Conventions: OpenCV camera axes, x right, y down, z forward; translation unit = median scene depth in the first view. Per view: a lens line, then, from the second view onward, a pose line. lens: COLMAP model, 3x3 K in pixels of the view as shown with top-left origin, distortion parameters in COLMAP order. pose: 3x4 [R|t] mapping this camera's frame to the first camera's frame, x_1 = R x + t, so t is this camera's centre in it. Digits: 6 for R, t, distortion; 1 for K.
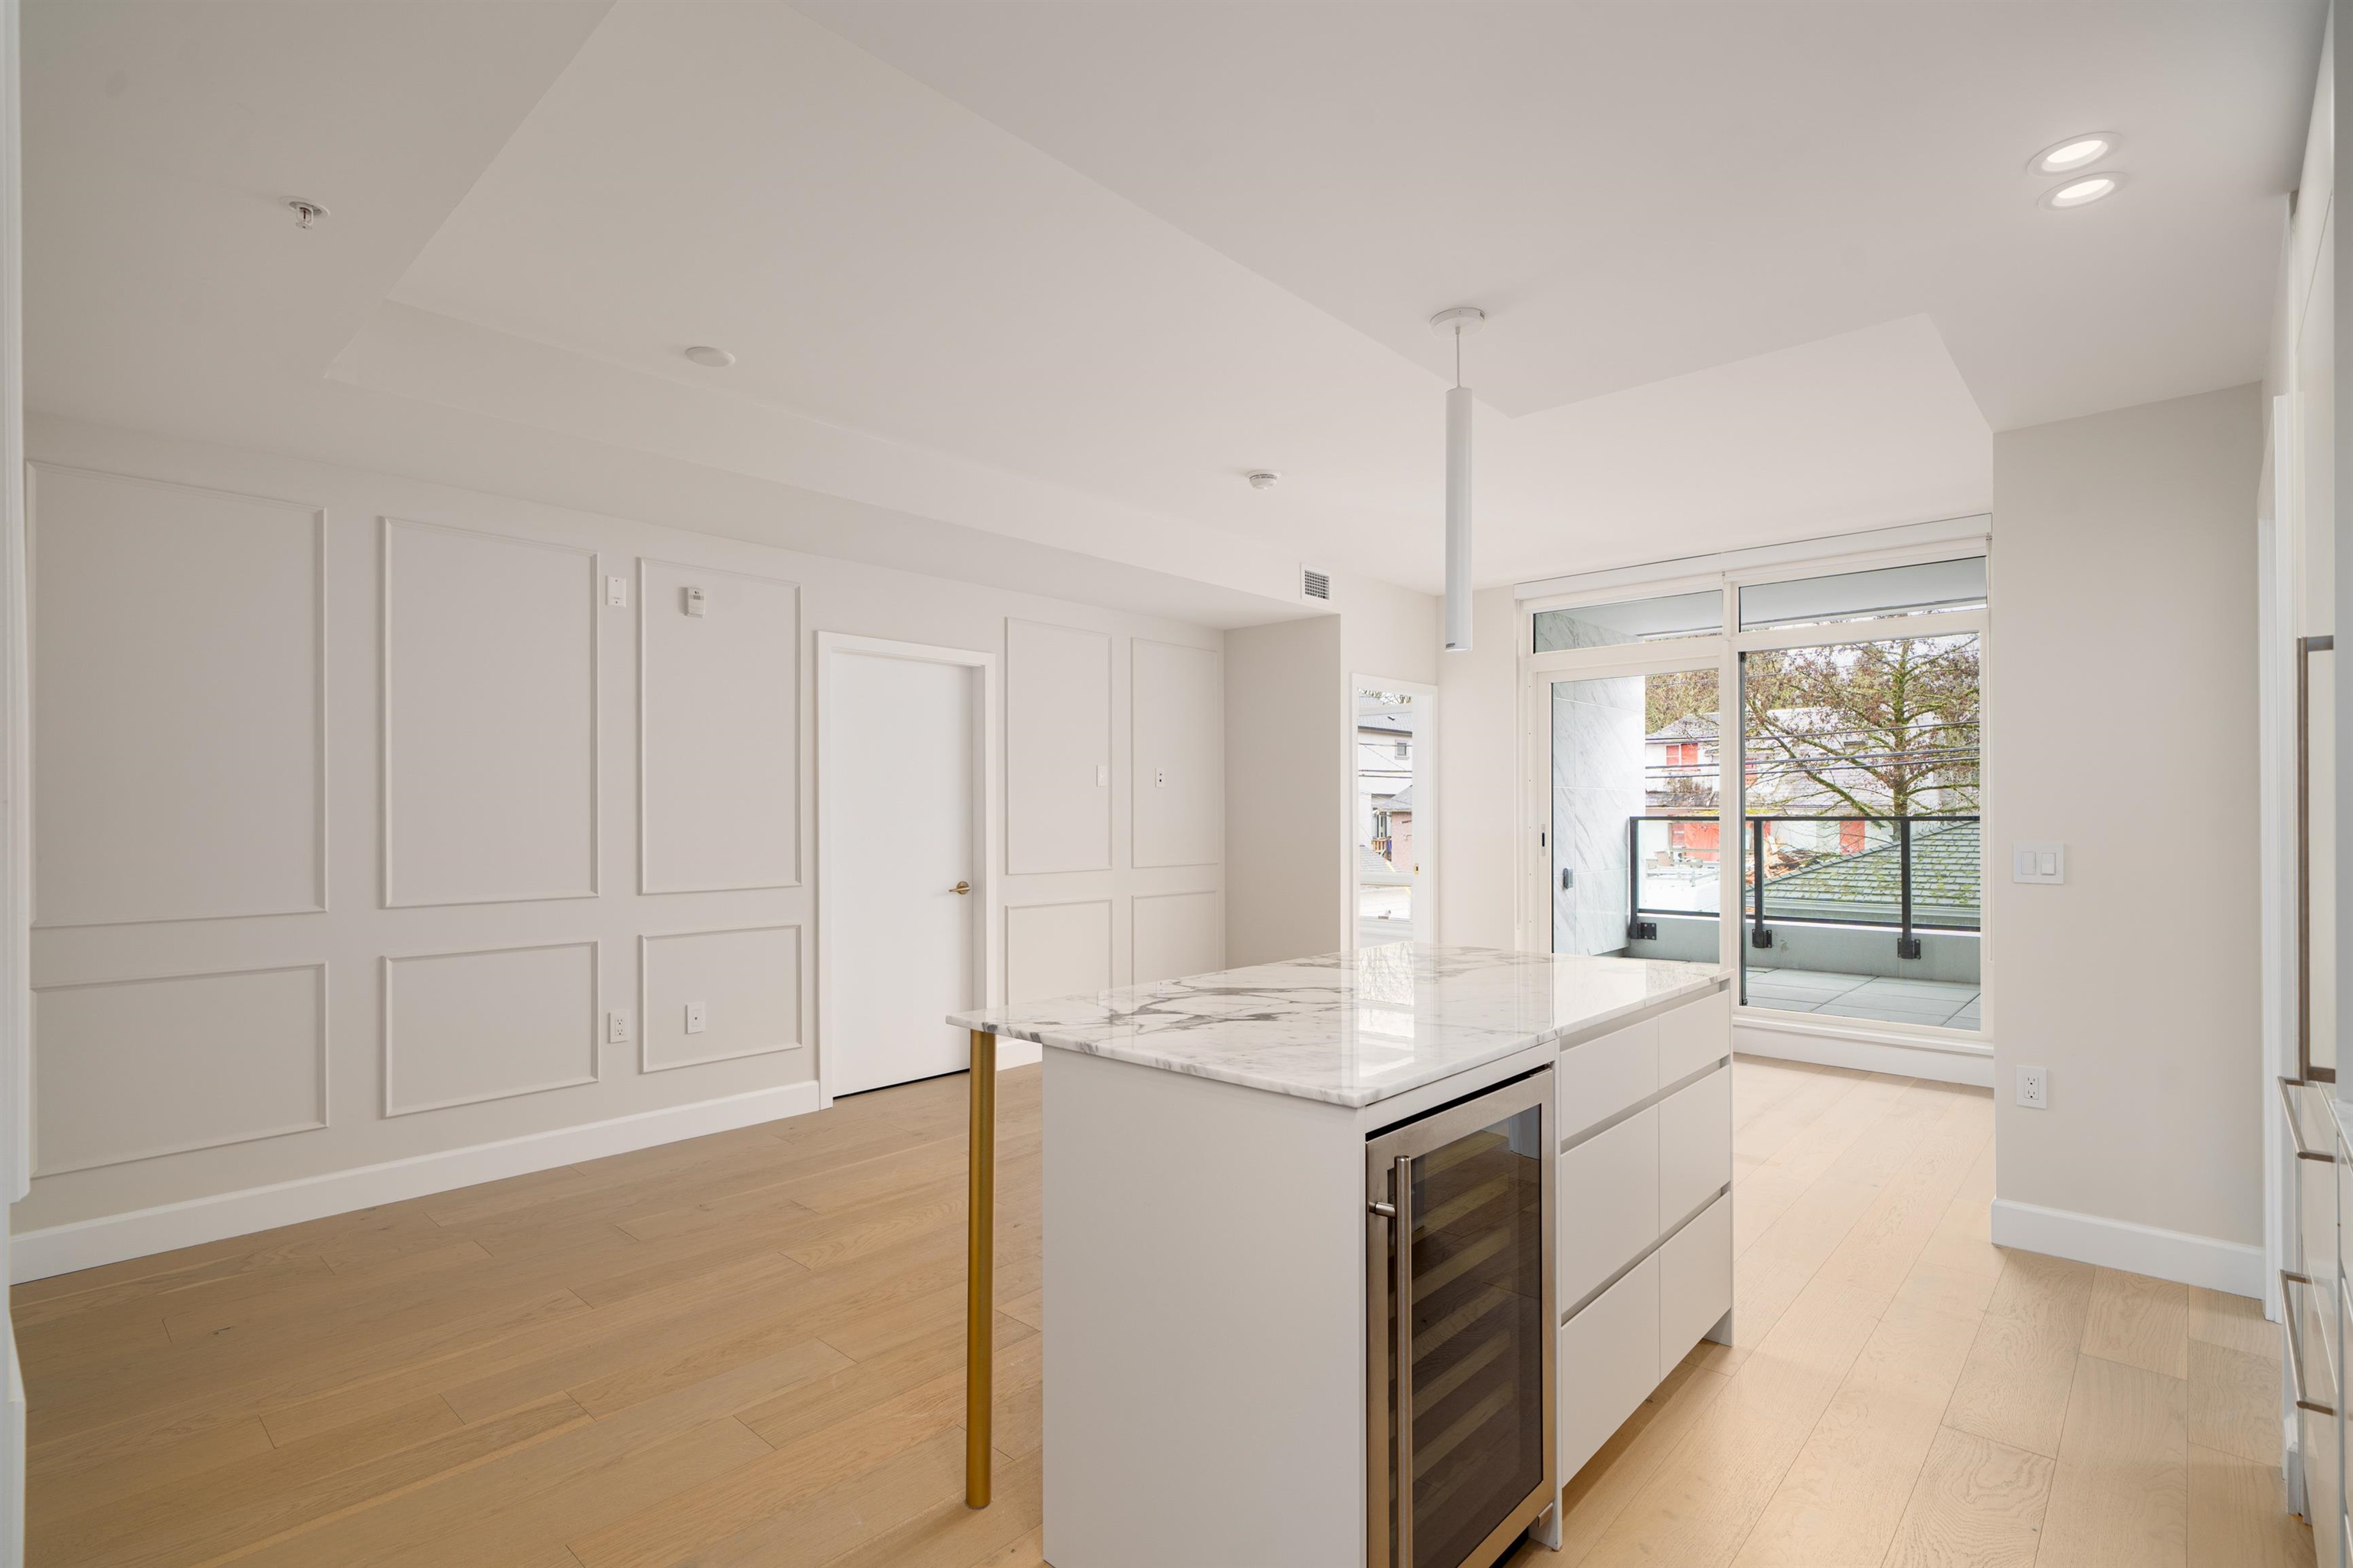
lens RADIAL K [[1080.1, 0, 1166.9], [0, 1080.1, 809.4], [0, 0, 1]] dist [0.002492, -0.002184]
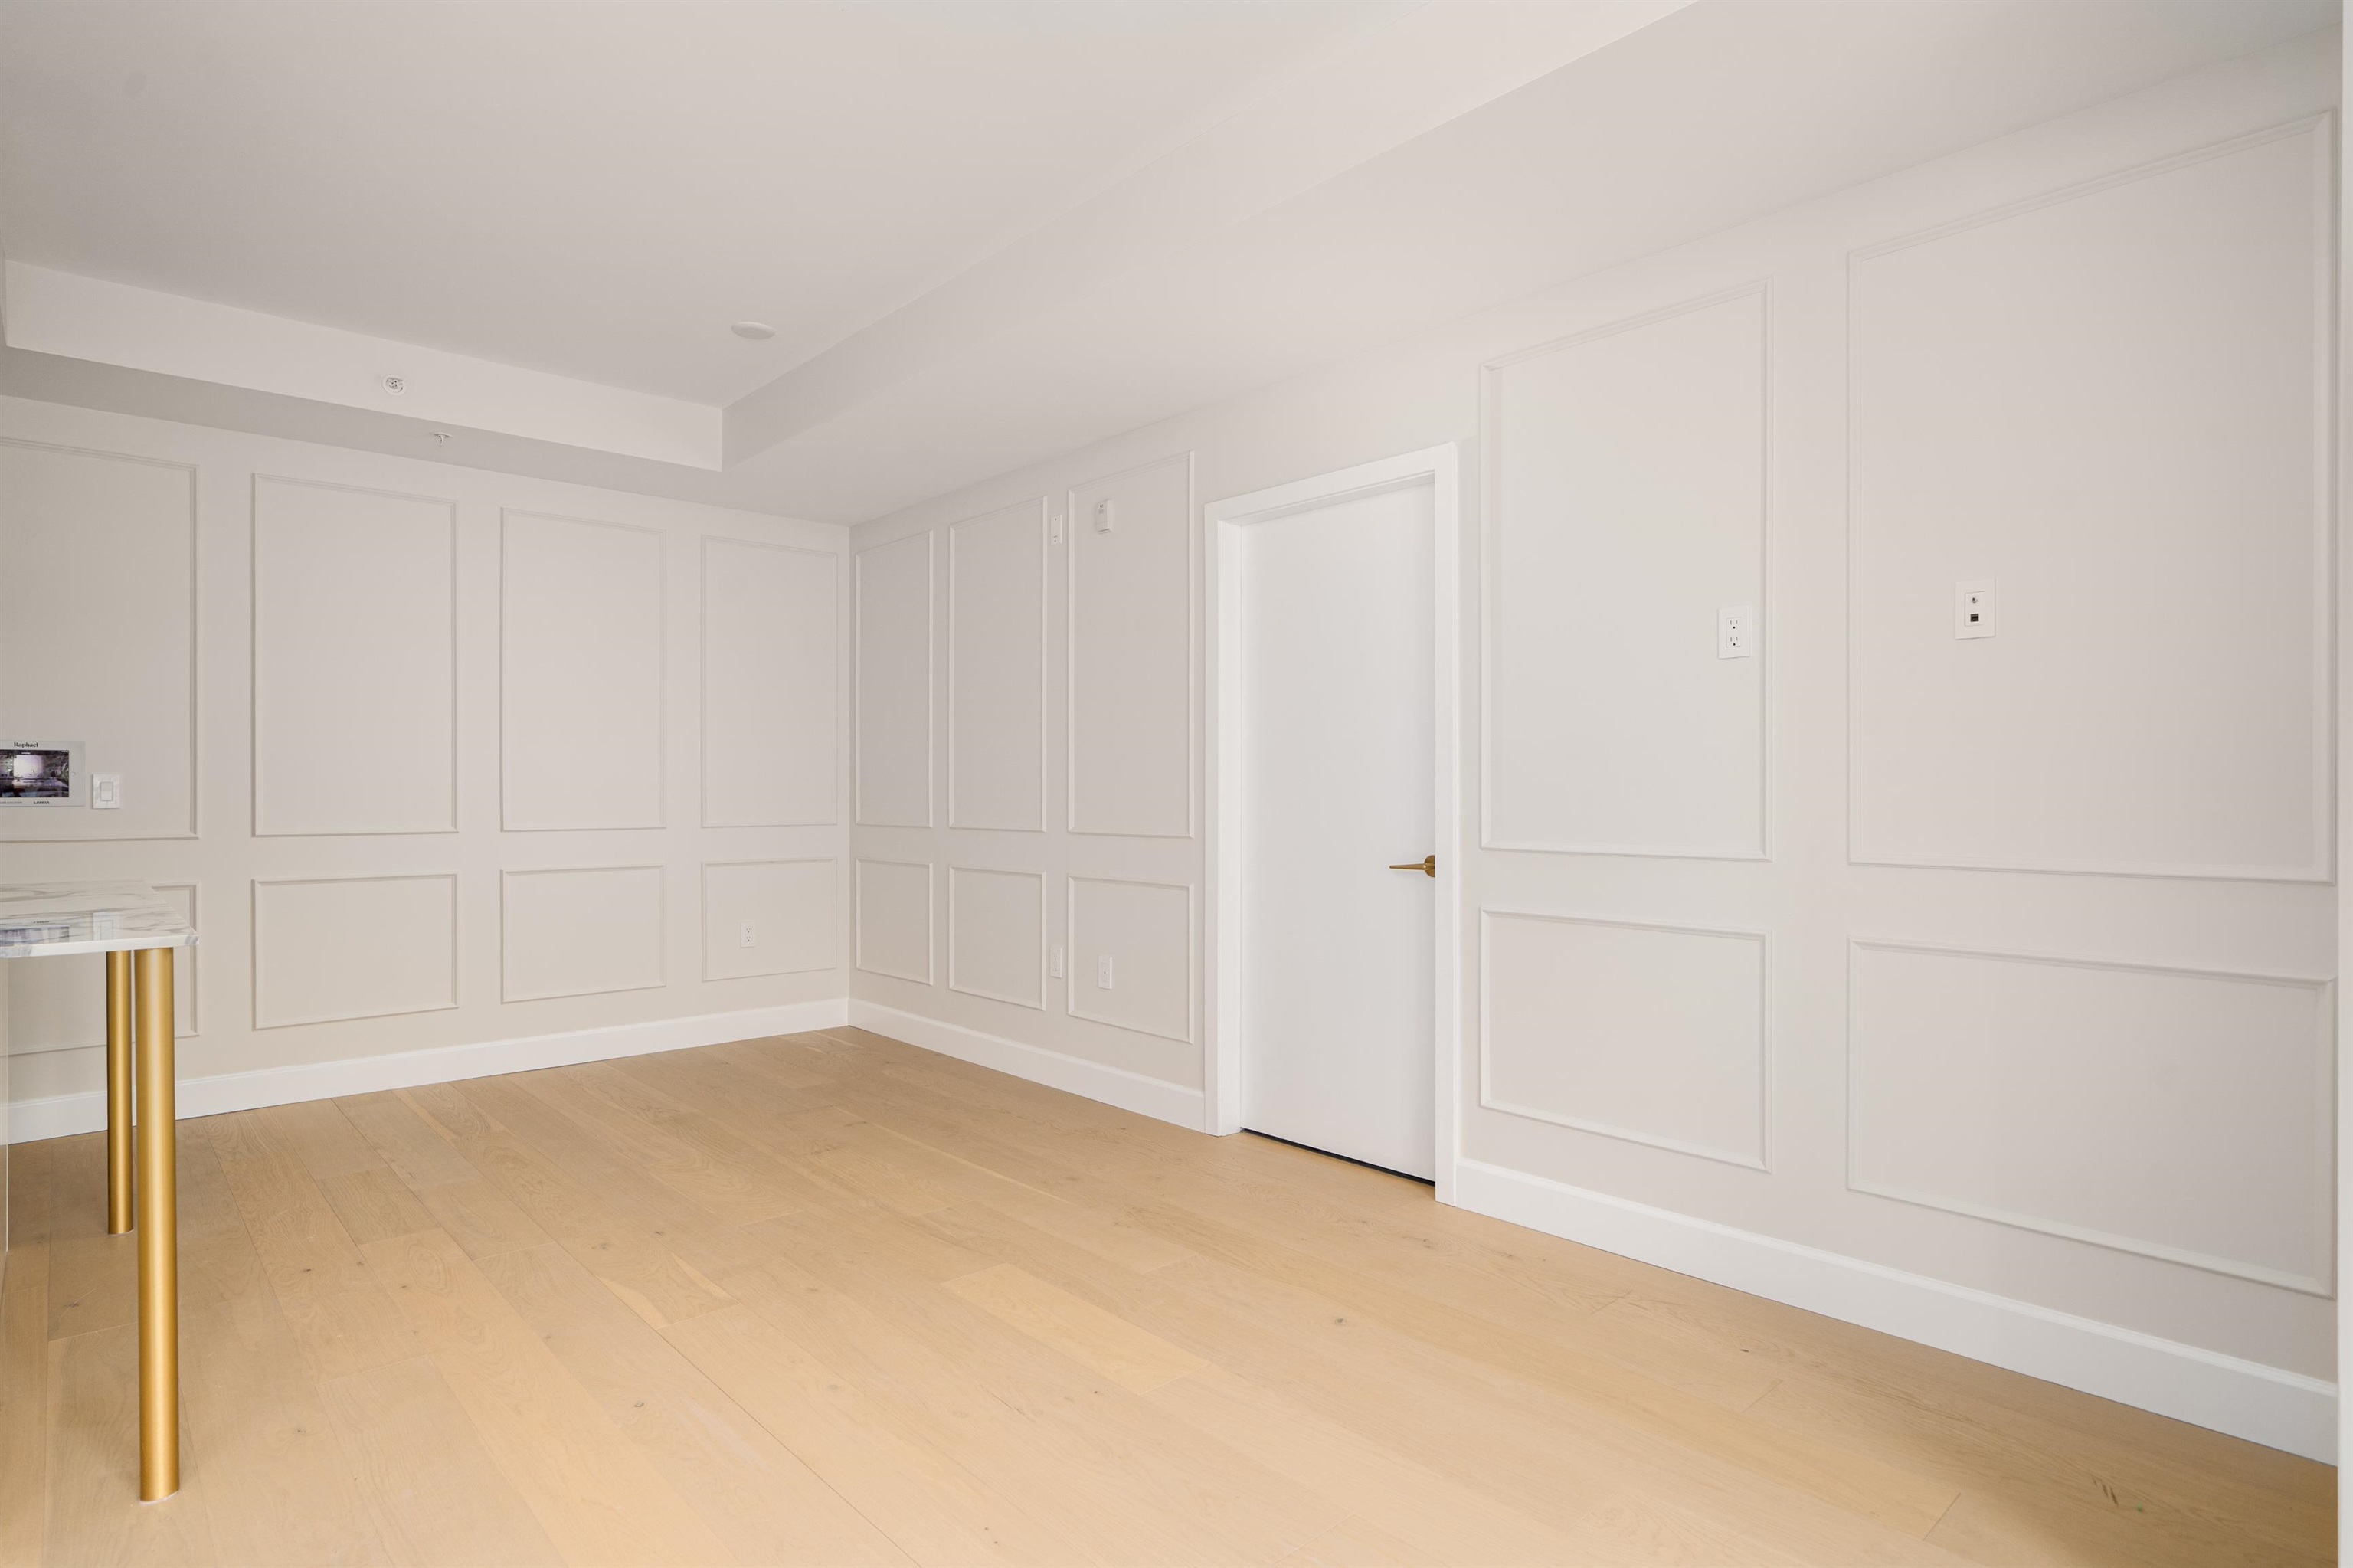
lens RADIAL K [[1217.5, 0, 1167.2], [0, 1217.5, 794.7], [0, 0, 1]] dist [0.000244, 0.000212]
pose [[-0.079618, 0.007396, -0.996798, 0.119873], [0.007909, 0.999946, 0.006788, 0.007894], [0.996794, -0.007343, -0.079672, 0.234143]]
